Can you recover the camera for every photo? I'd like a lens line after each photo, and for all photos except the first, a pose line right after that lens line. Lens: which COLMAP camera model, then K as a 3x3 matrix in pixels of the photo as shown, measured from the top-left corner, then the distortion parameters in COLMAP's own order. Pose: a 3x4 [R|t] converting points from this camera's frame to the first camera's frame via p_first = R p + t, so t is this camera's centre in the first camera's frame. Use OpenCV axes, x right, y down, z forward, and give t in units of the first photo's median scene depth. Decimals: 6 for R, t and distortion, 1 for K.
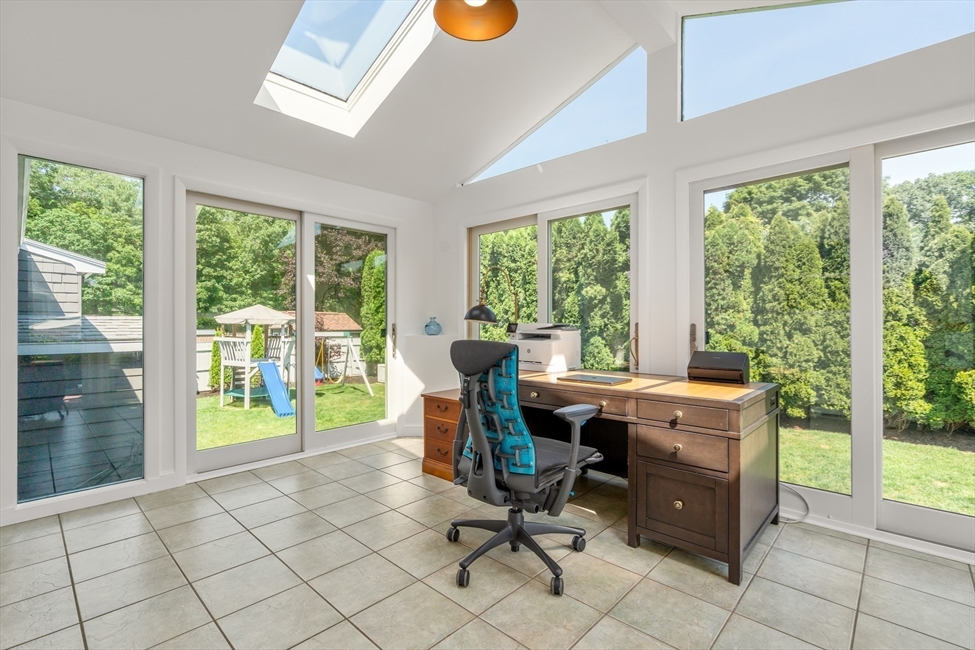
lens RADIAL K [[441.8, 0, 482.9], [0, 441.8, 327.2], [0, 0, 1]] dist [-0.000064, -0.000301]
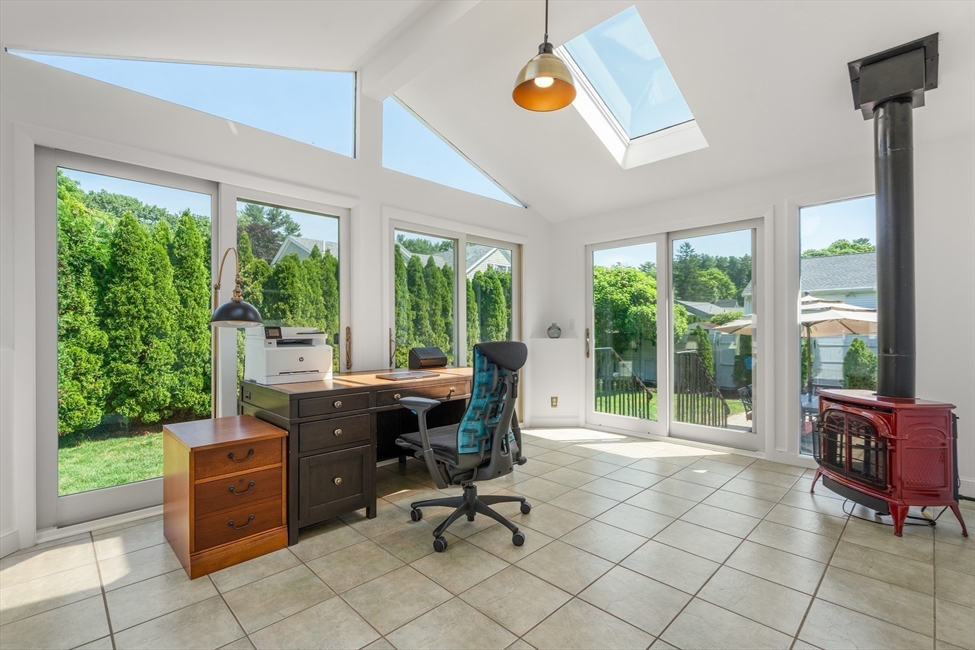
lens RADIAL K [[441.8, 0, 482.9], [0, 441.8, 327.2], [0, 0, 1]] dist [-0.000064, -0.000301]
pose [[0.035309, 0.003162, 0.999371, -0.265245], [0.007230, 0.999968, -0.003420, -0.000997], [-0.999350, 0.007346, 0.035285, 0.222593]]
